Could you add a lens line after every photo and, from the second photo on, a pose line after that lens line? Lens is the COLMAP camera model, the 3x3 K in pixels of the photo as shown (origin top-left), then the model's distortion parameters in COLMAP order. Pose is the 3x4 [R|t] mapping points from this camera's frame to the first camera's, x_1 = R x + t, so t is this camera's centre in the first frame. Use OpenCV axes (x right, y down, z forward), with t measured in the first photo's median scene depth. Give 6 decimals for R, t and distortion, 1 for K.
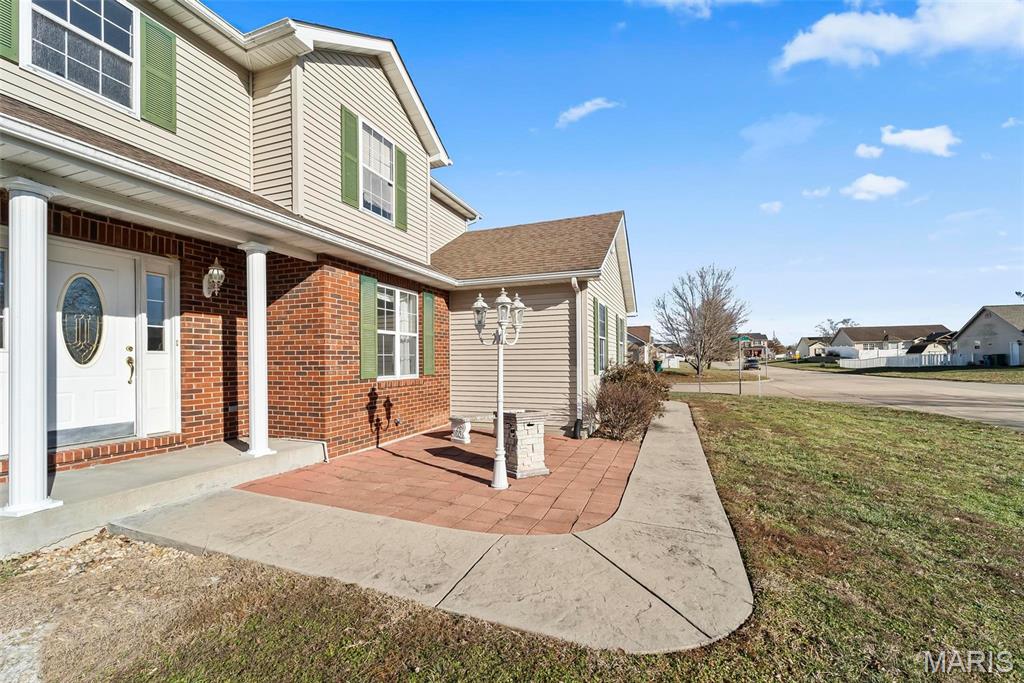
lens RADIAL K [[413.8, 0, 514.7], [0, 413.8, 358.5], [0, 0, 1]] dist [-0.000607, -0.000408]
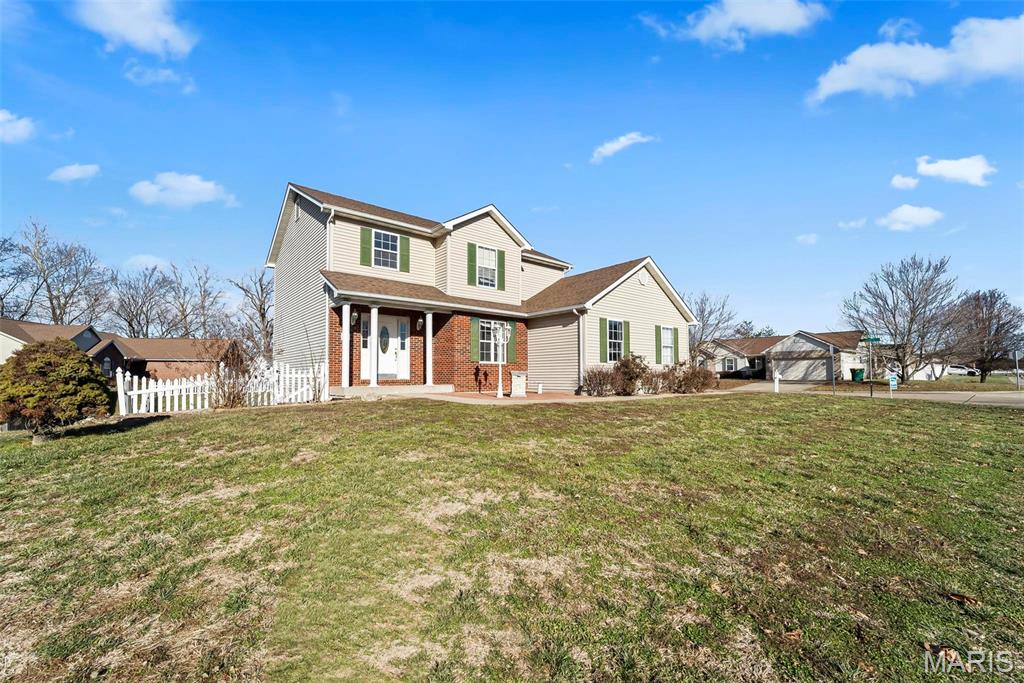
lens RADIAL K [[413.8, 0, 514.7], [0, 413.8, 358.5], [0, 0, 1]] dist [-0.000607, -0.000408]
pose [[0.873626, -0.016513, -0.486317, 0.926545], [-0.001696, 0.999315, -0.036980, 0.113090], [0.486595, 0.033132, 0.872999, -0.865294]]
